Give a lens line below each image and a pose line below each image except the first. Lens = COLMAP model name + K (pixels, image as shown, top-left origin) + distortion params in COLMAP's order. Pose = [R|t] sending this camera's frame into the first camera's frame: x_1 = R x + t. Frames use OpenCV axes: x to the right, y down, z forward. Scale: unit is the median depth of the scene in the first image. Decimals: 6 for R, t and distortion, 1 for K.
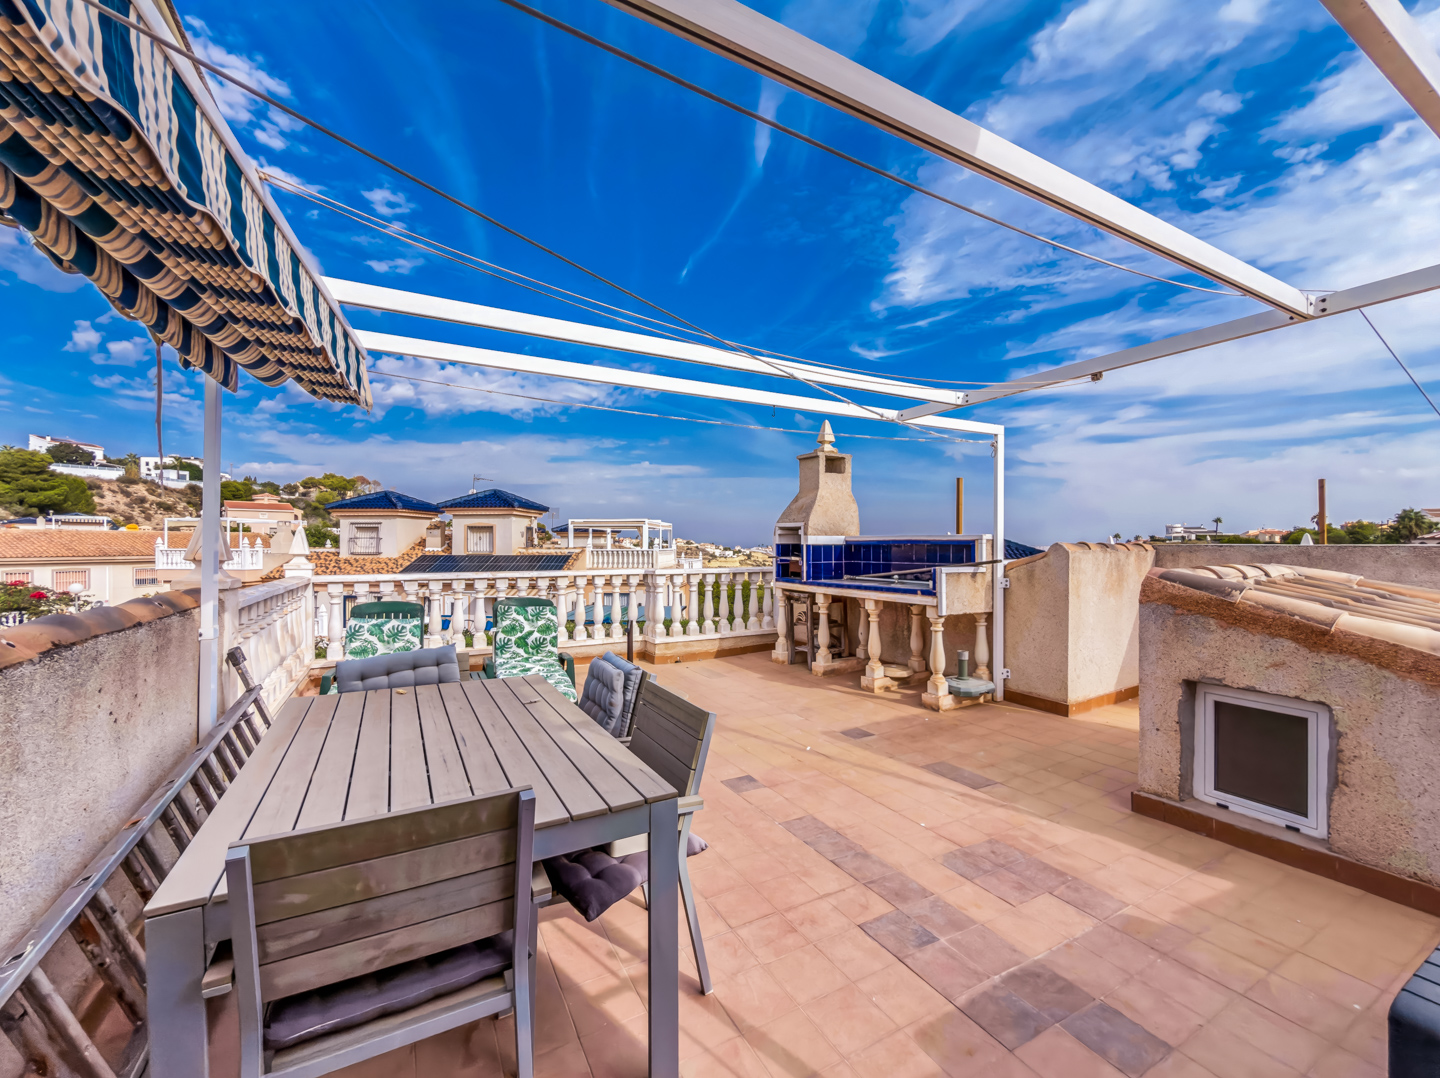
lens RADIAL K [[594.0, 0, 741.2], [0, 594.0, 543.4], [0, 0, 1]] dist [0.000354, 0.000146]
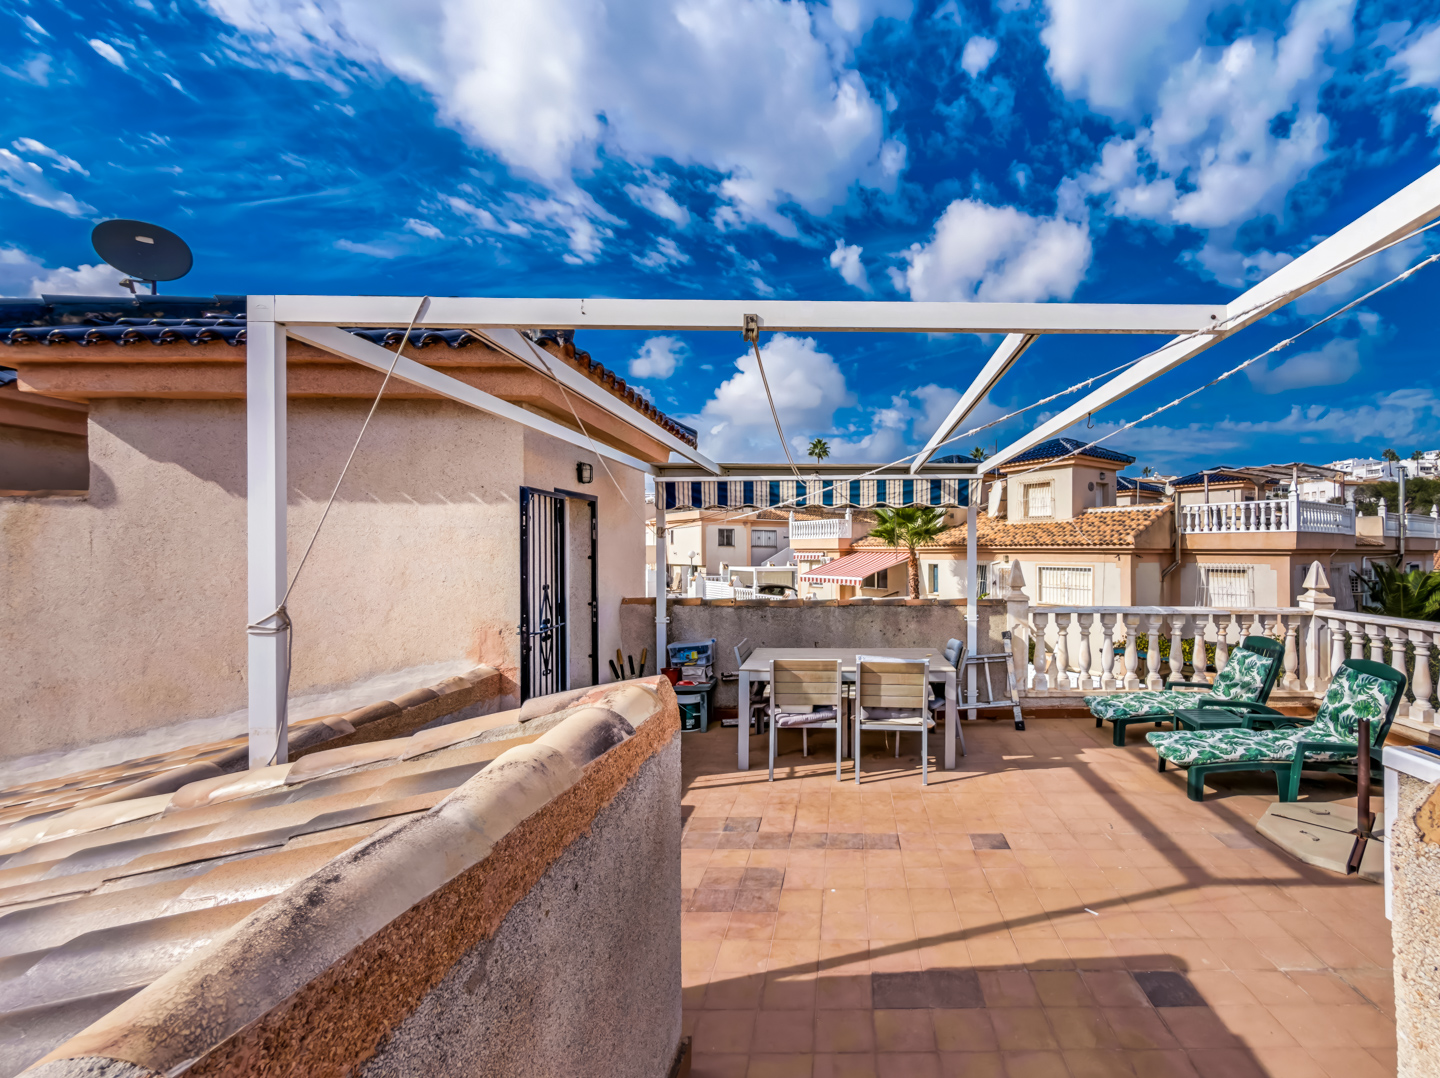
lens RADIAL K [[644.2, 0, 844.1], [0, 644.2, 556.4], [0, 0, 1]] dist [0.001453, -0.000282]
pose [[-0.494176, 0.008185, -0.869323, 0.517406], [-0.000825, 0.999951, 0.009884, -0.036694], [0.869362, 0.005601, -0.494145, 0.655844]]
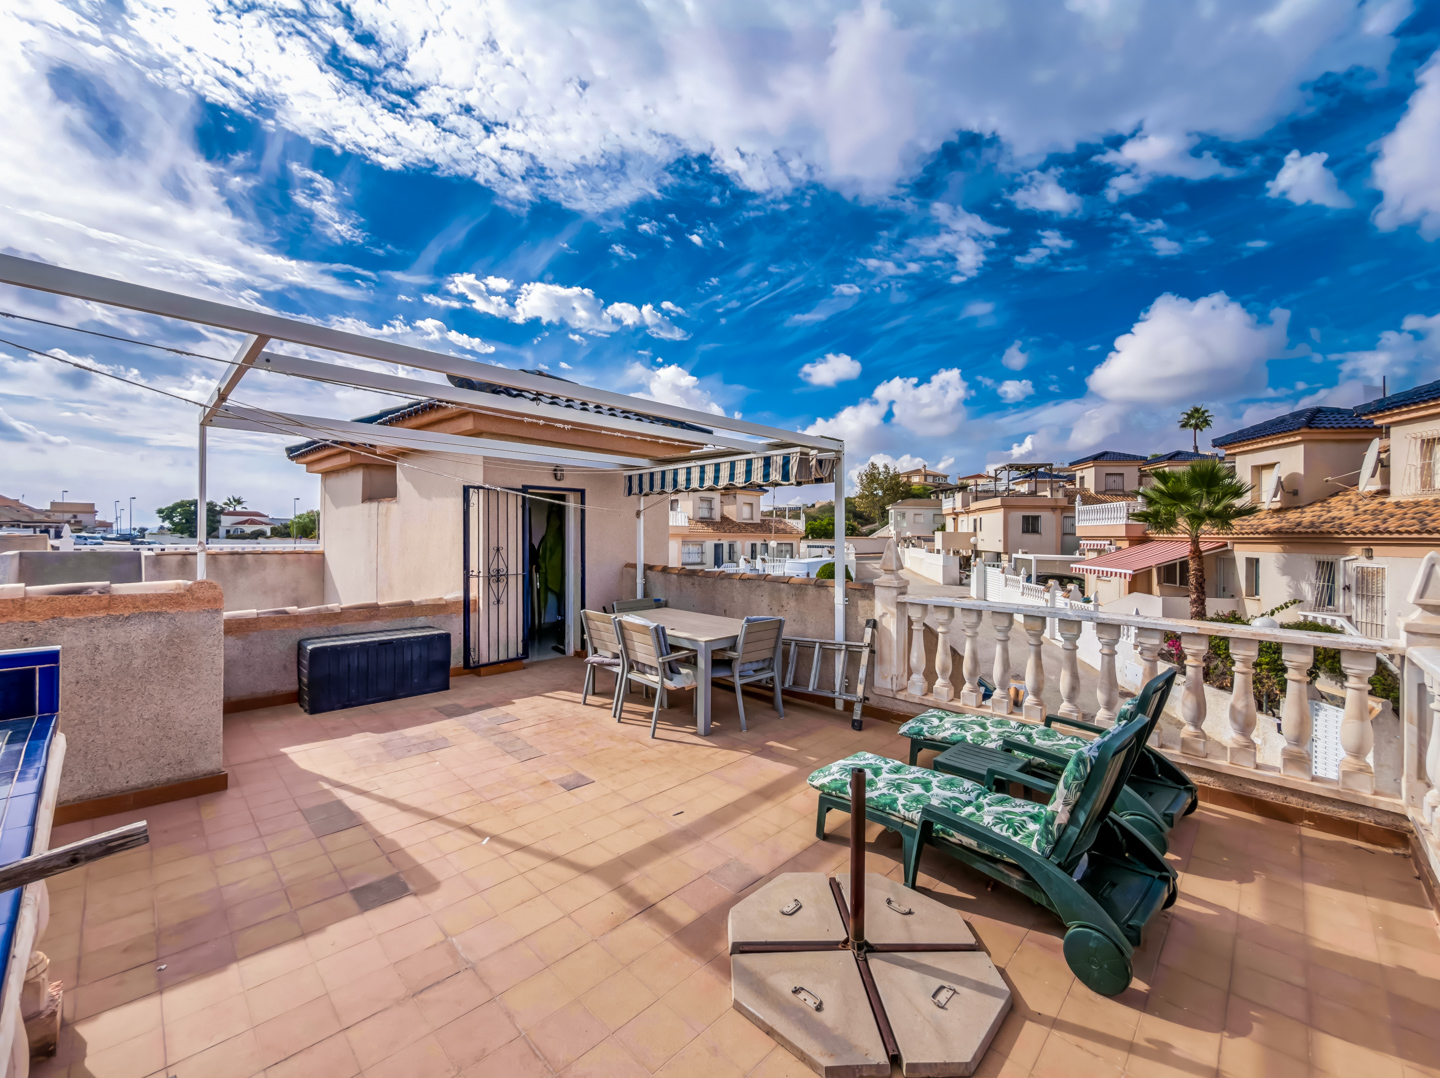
lens RADIAL K [[577.0, 0, 715.5], [0, 577.0, 539.6], [0, 0, 1]] dist [-0.010238, 0.000251]
pose [[-0.966659, -0.011219, -0.255821, 0.012176], [-0.014206, 0.999851, 0.009830, -0.027111], [0.255673, 0.013137, -0.966674, 1.041625]]
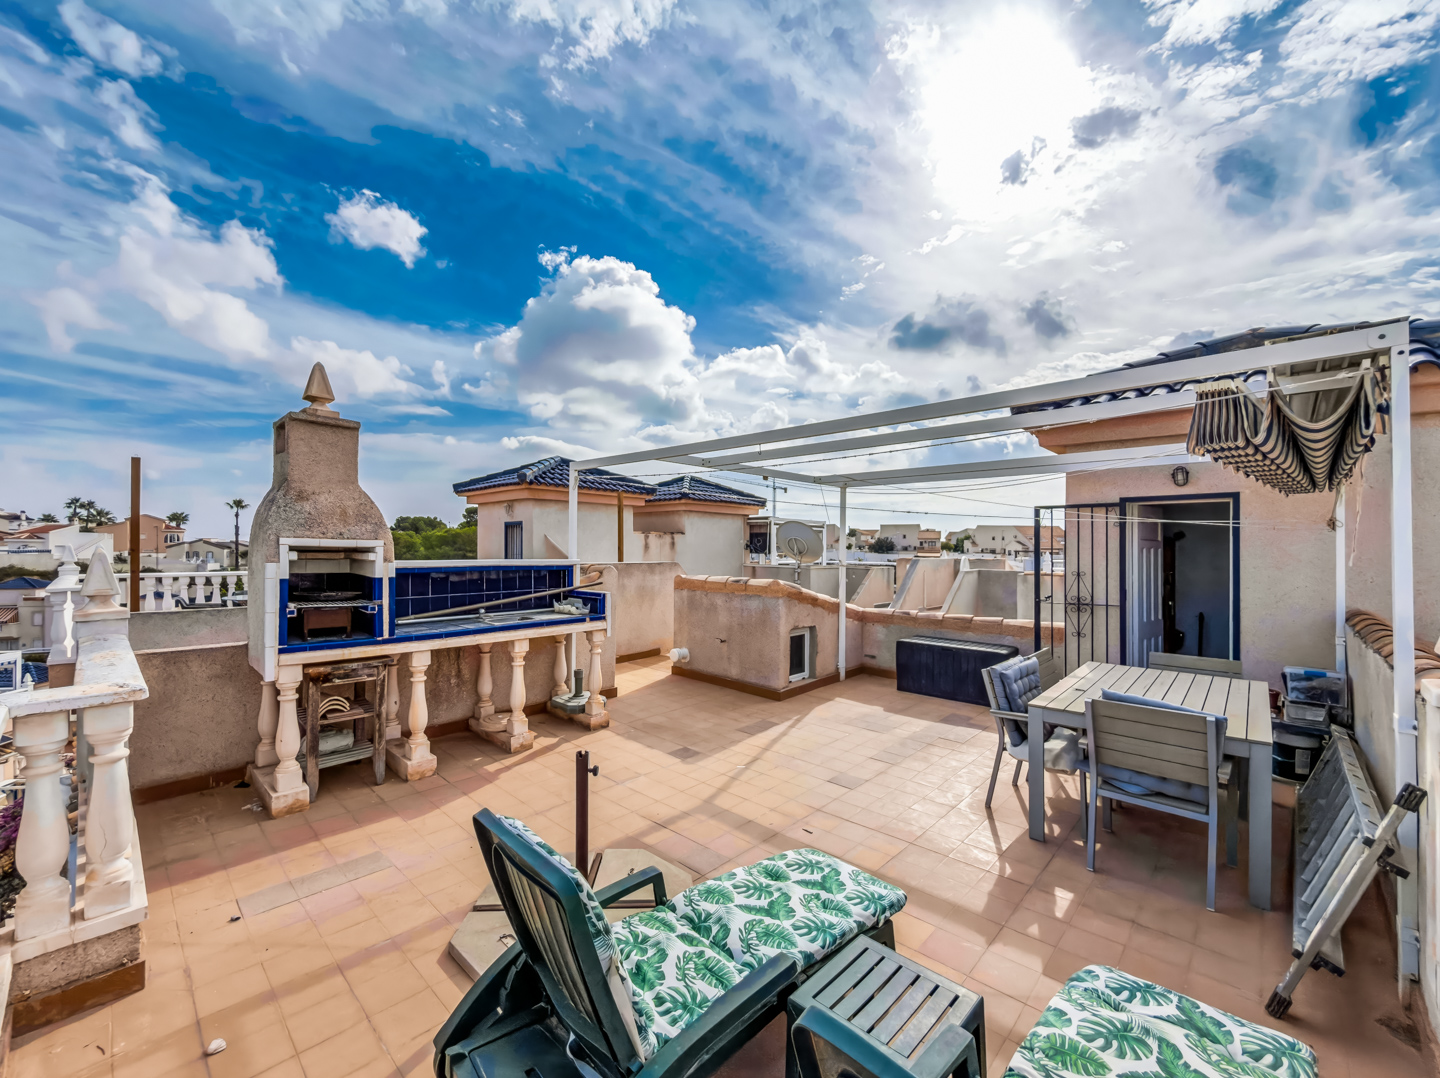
lens RADIAL K [[566.0, 0, 720.0], [0, 566.0, 539.0], [0, 0, 1]] dist [0.000183, 0.000016]
pose [[-0.283753, 0.016572, 0.958754, -0.509649], [-0.009151, 0.999758, -0.019989, -0.027016], [-0.958854, -0.014446, -0.283533, 0.784606]]
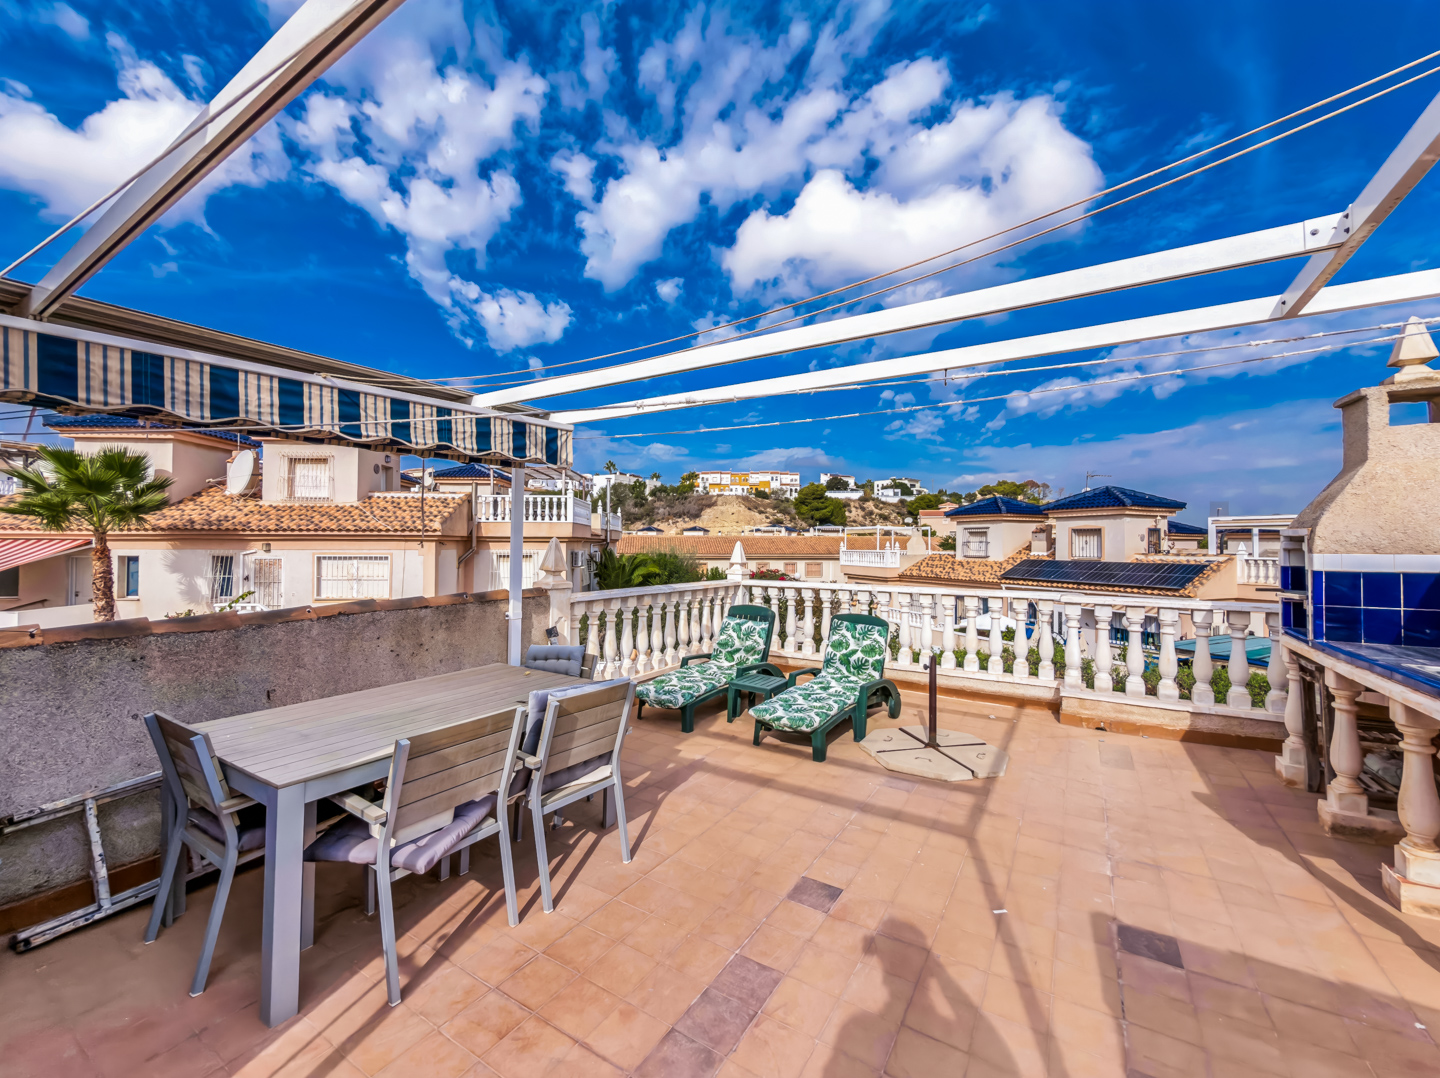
lens RADIAL K [[596.8, 0, 710.6], [0, 596.8, 538.5], [0, 0, 1]] dist [-0.001310, 0.000079]
pose [[0.466403, -0.004759, -0.884559, 0.304009], [-0.003694, 0.999966, -0.007328, -0.019192], [0.884564, 0.006685, 0.466370, 0.263193]]
